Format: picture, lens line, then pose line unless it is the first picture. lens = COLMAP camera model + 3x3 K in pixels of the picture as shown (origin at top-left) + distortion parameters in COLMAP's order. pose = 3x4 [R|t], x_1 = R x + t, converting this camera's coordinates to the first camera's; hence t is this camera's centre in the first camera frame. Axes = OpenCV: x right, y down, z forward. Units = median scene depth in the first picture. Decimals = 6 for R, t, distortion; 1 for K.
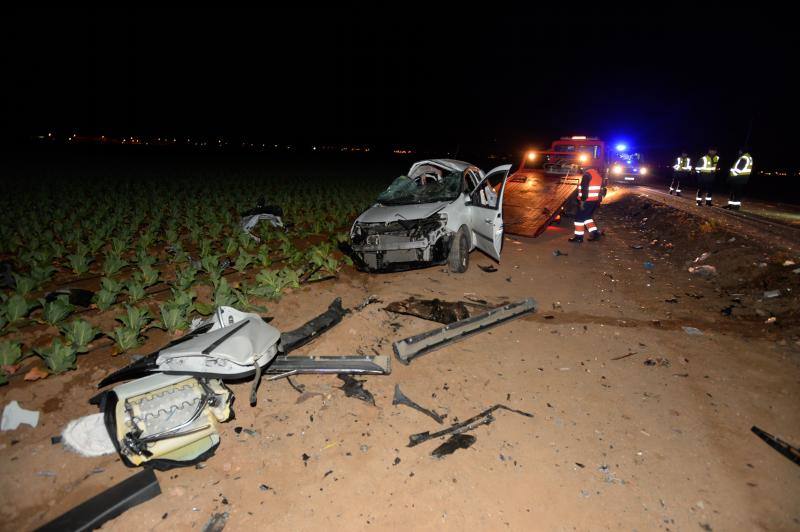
lens RADIAL K [[382.1, 0, 400.0], [0, 382.1, 266.0], [0, 0, 1]] dist [-0.065434, 0.021894]
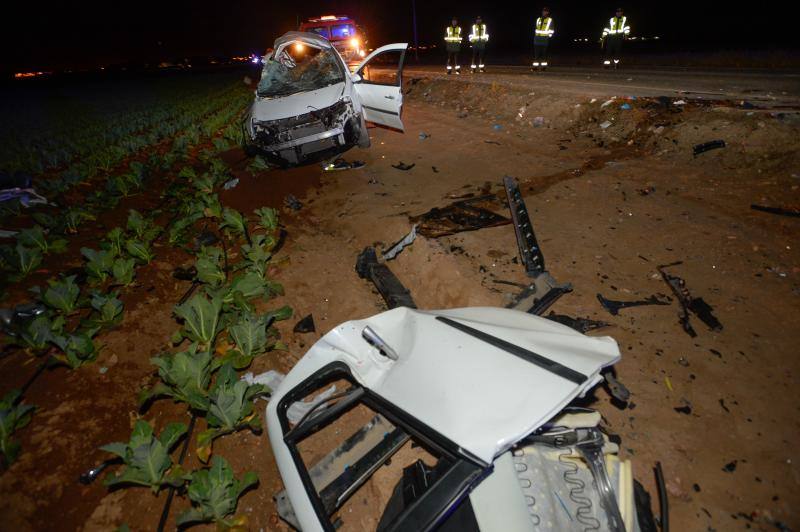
lens RADIAL K [[382.1, 0, 400.0], [0, 382.1, 266.0], [0, 0, 1]] dist [-0.065434, 0.021894]
pose [[0.738561, -0.404068, 0.539682, -0.552437], [0.269454, 0.910694, 0.313099, -0.096859], [-0.617999, -0.085823, 0.781481, 0.439292]]
